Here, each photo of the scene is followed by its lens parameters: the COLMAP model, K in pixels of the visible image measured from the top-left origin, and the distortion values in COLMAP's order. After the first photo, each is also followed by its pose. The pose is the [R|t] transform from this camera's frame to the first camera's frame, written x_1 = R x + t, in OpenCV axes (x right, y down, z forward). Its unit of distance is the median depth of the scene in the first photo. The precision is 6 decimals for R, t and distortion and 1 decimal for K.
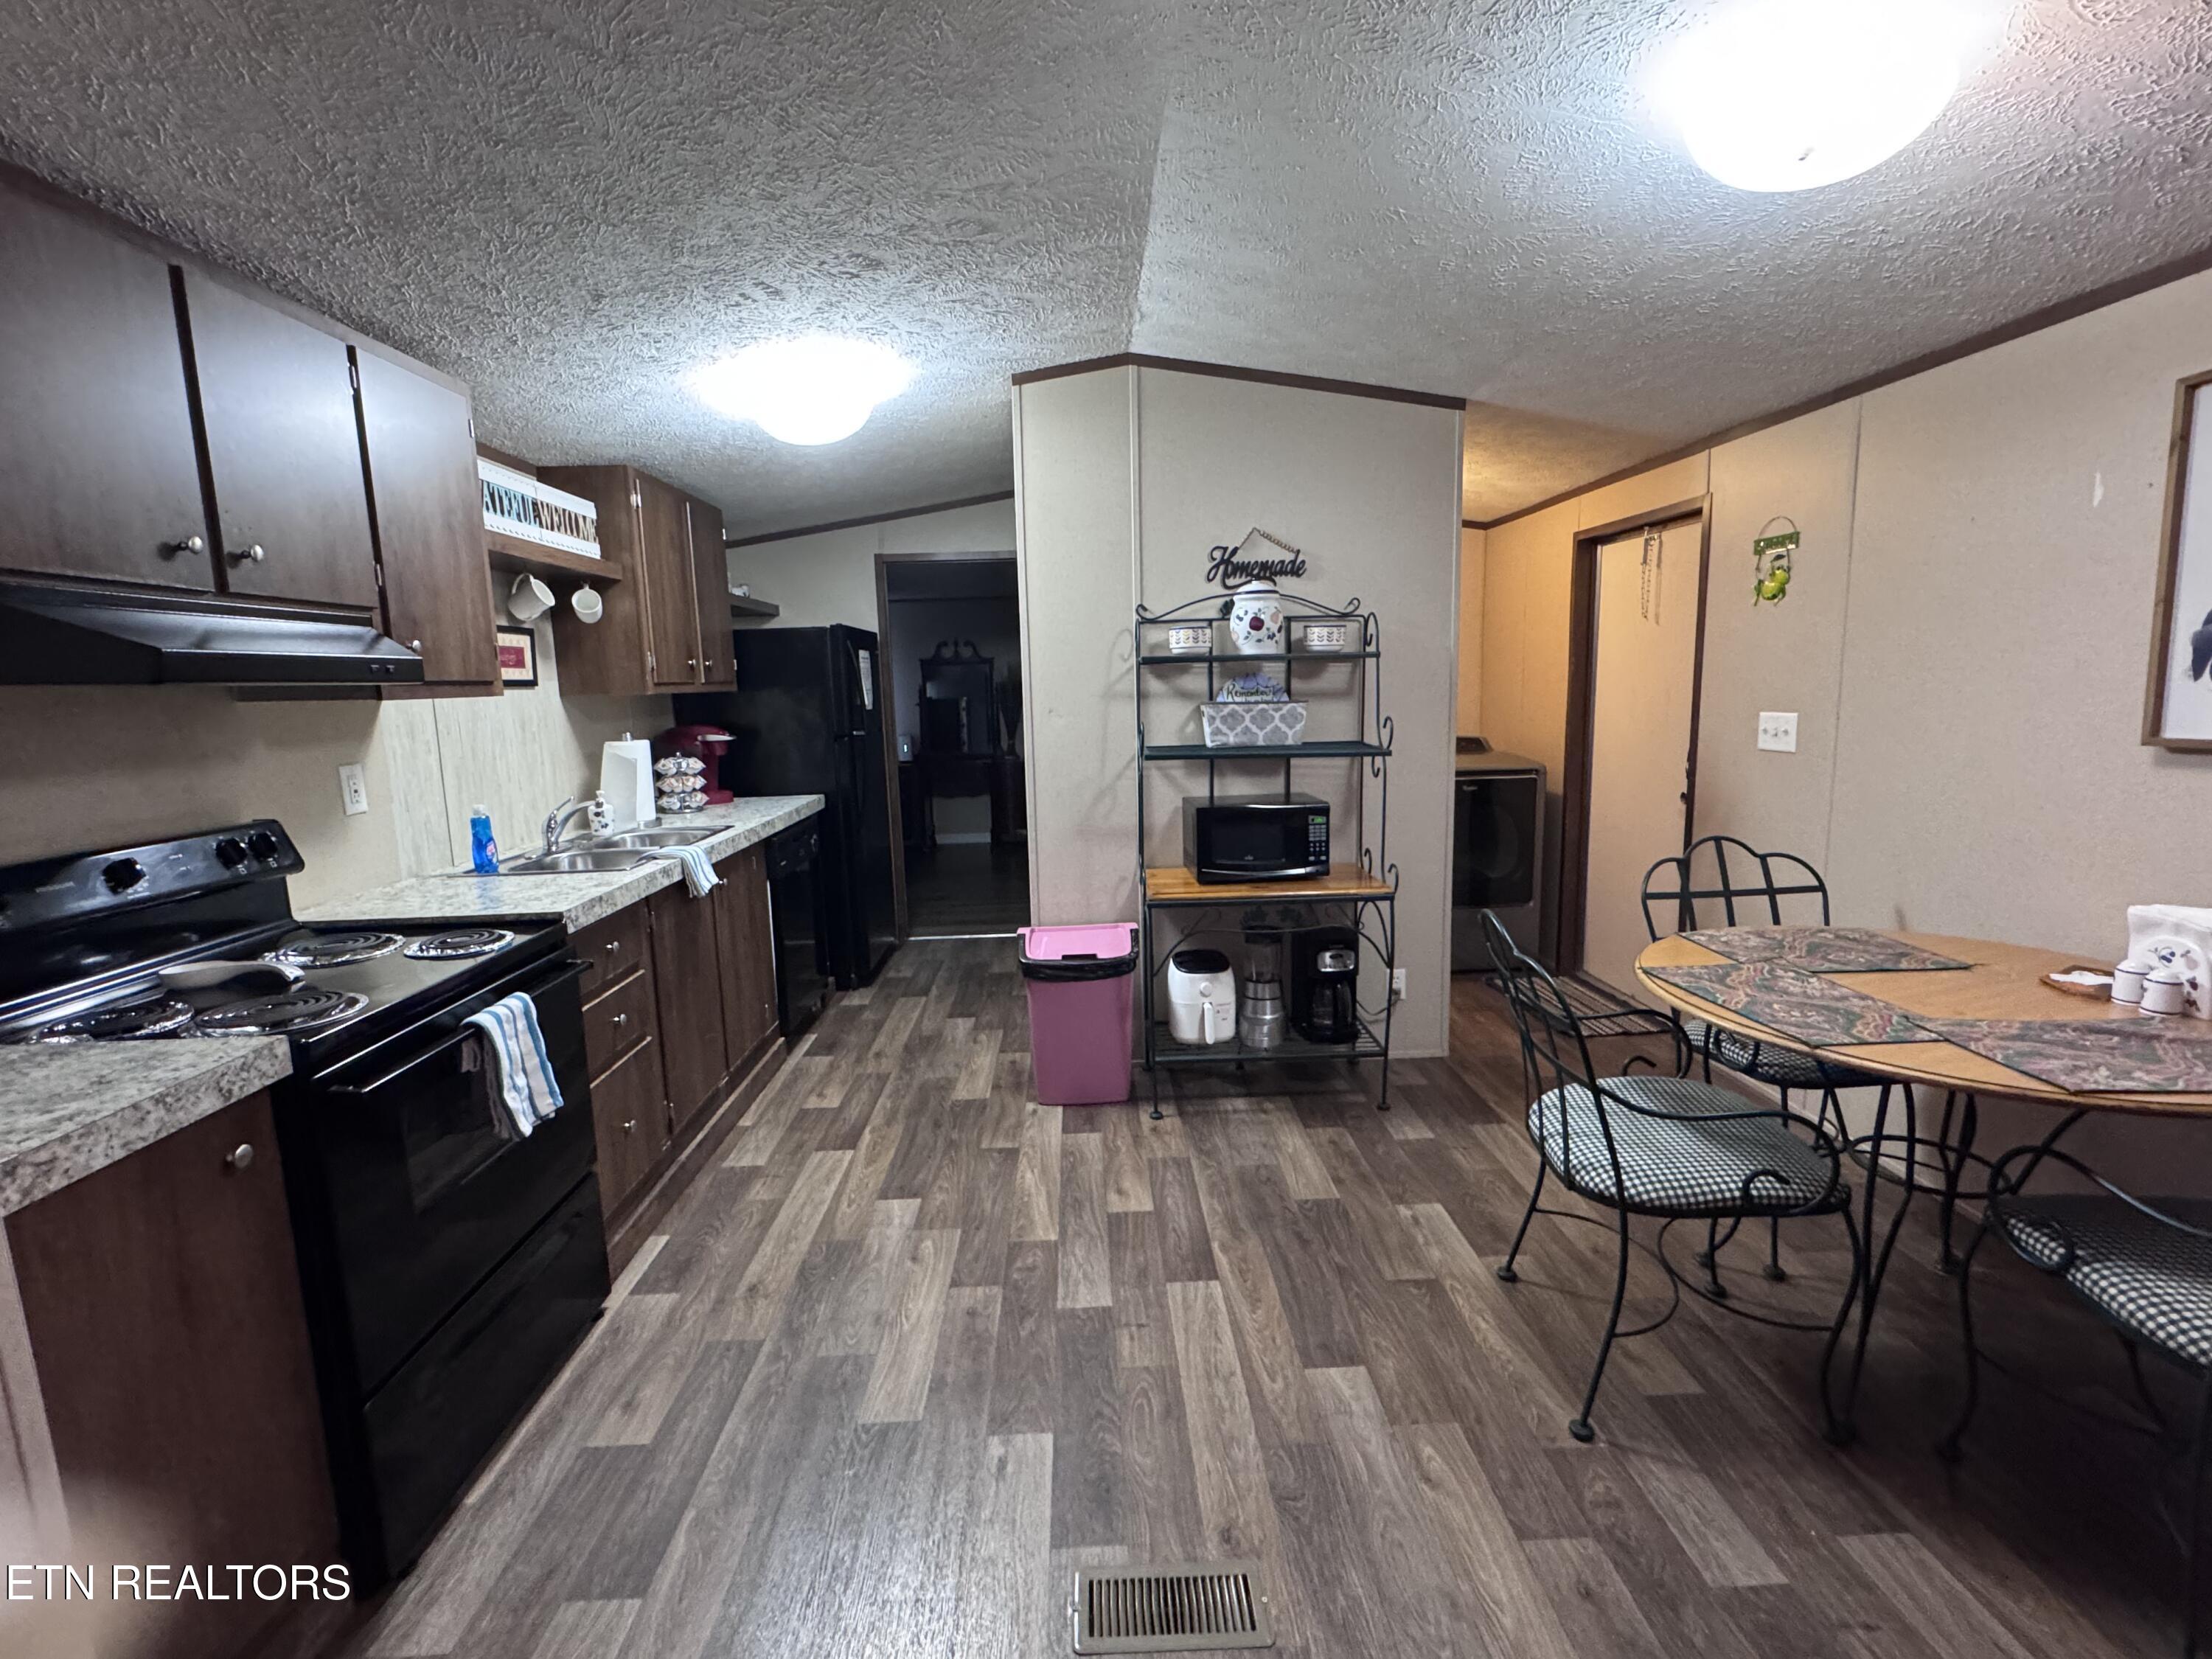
lens RADIAL K [[1004.5, 0, 1109.4], [0, 1004.5, 823.8], [0, 0, 1]] dist [-0.000196, 0.000386]
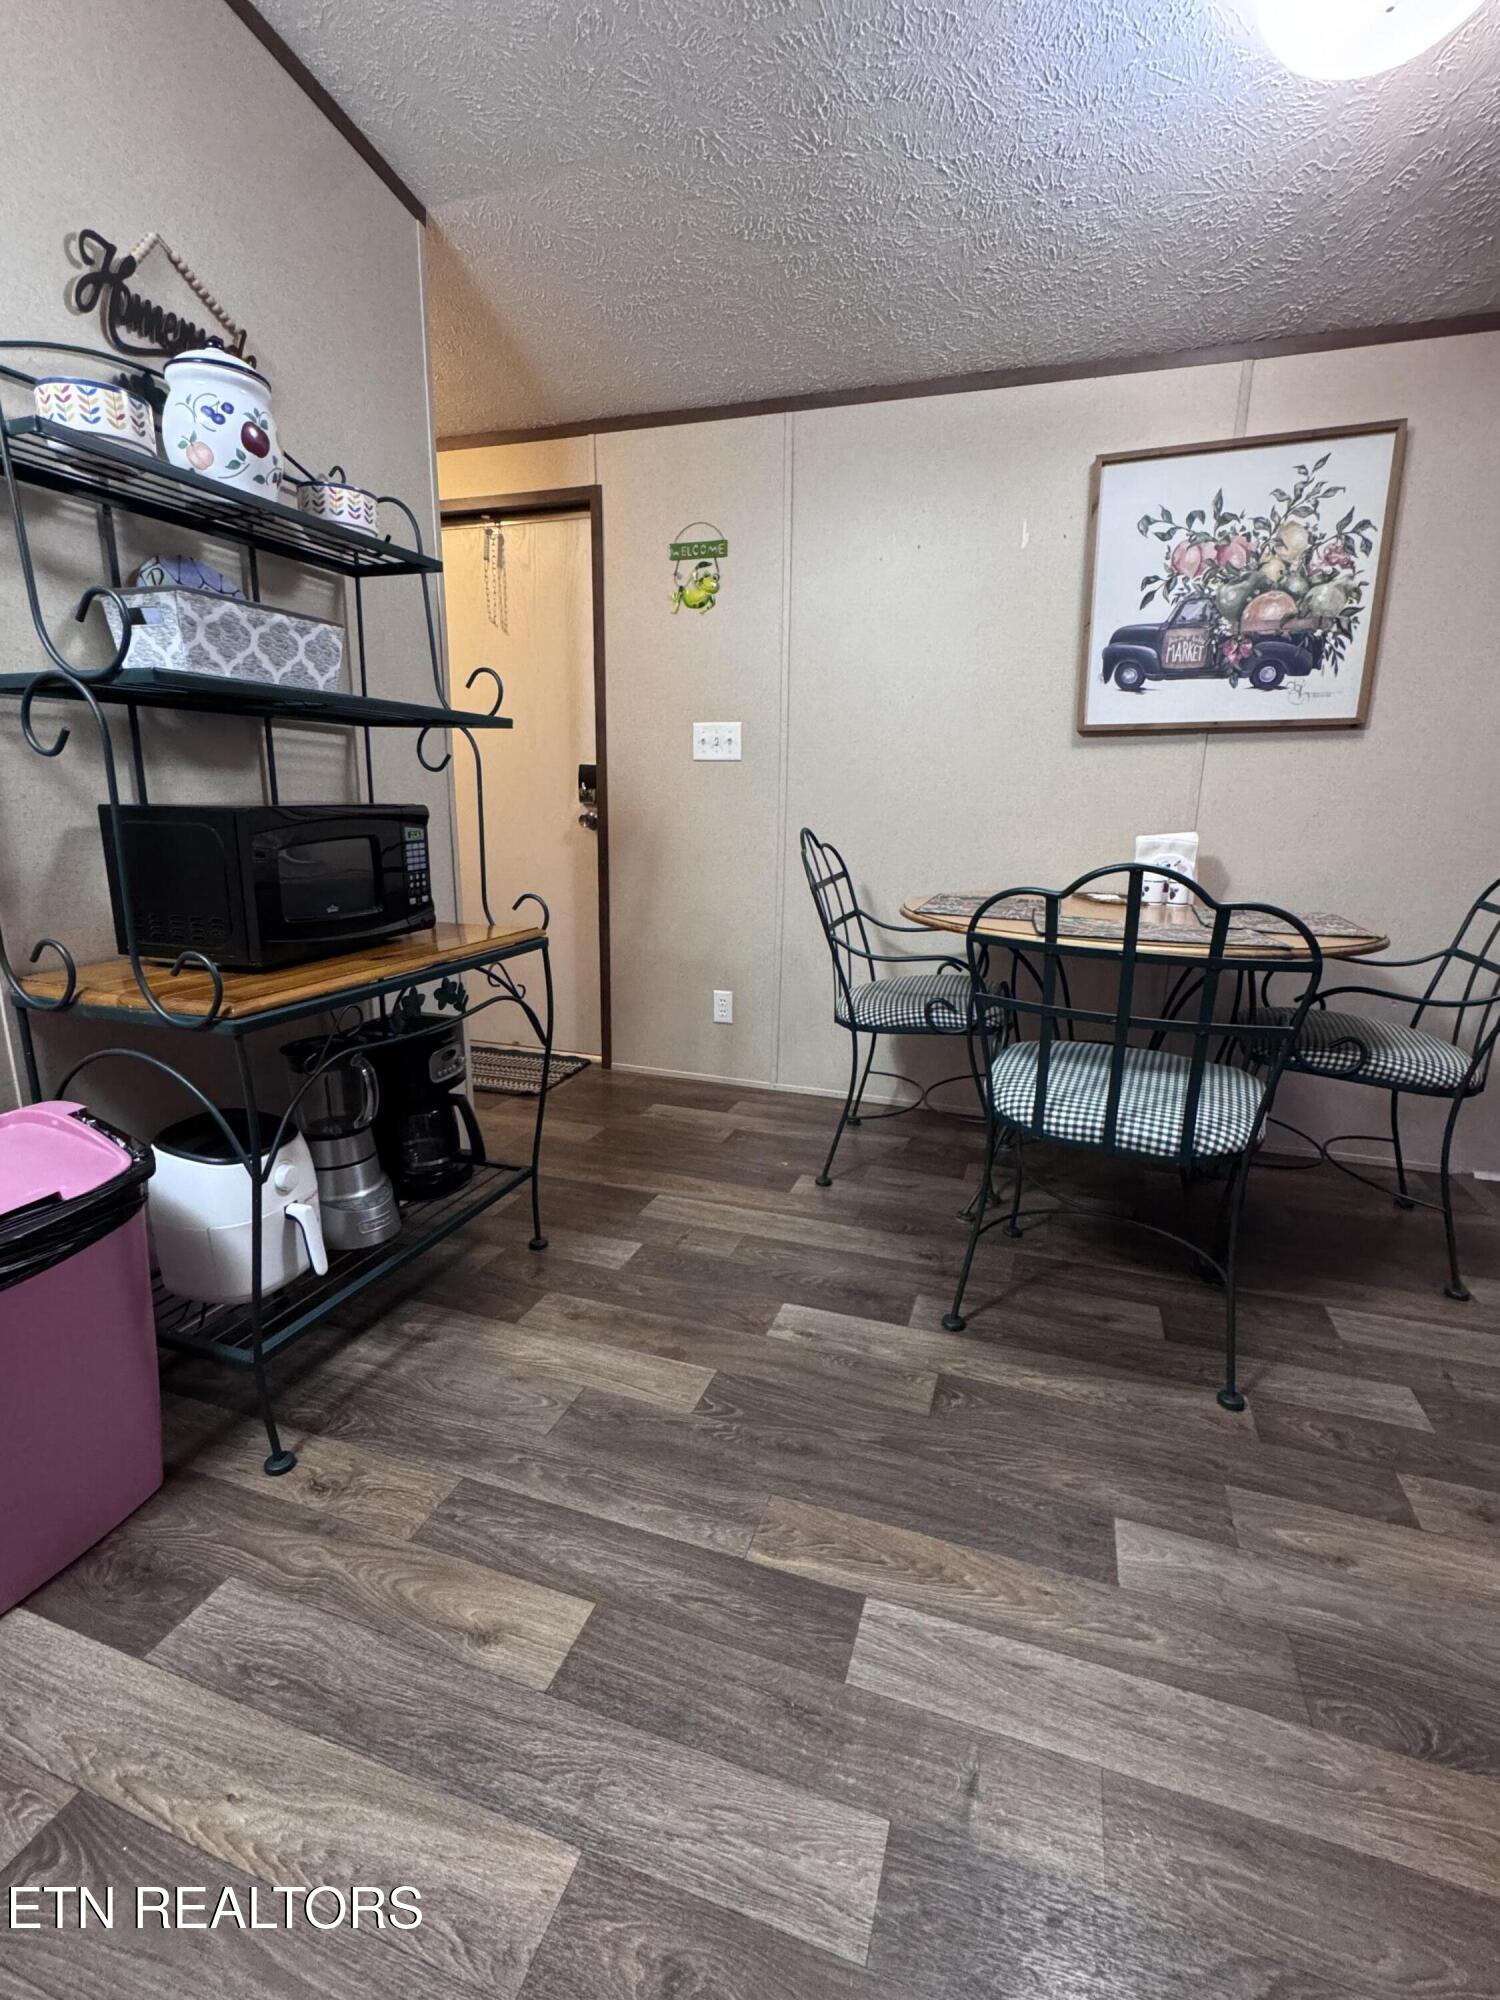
lens RADIAL K [[908.2, 0, 751.2], [0, 908.2, 993.2], [0, 0, 1]] dist [-0.000196, 0.000386]
pose [[0.350642, -0.174154, 0.920174, -0.225478], [0.106492, 0.983599, 0.145578, 0.030868], [-0.930435, 0.046945, 0.363437, 0.605406]]
